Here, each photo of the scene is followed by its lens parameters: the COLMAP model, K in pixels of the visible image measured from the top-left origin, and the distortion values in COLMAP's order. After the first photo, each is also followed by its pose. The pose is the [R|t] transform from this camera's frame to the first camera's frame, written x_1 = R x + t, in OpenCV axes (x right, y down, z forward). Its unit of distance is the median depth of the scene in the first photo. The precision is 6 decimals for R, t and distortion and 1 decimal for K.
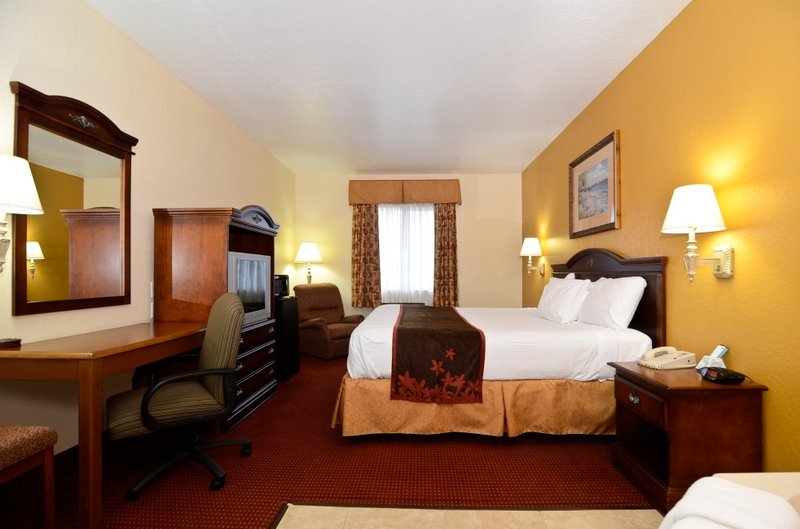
lens RADIAL K [[383.6, 0, 400.2], [0, 383.6, 269.2], [0, 0, 1]] dist [0.033967, -0.000347]
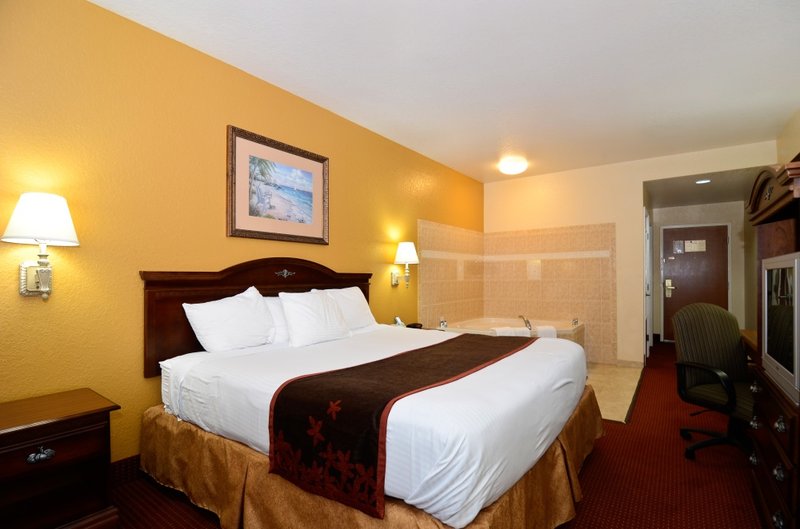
lens RADIAL K [[383.6, 0, 400.2], [0, 383.6, 269.2], [0, 0, 1]] dist [0.033967, -0.000347]
pose [[-0.836705, 0.016304, 0.547412, -0.236542], [-0.002024, 0.999458, -0.032861, 0.001838], [-0.547651, -0.028603, -0.836218, 1.870287]]
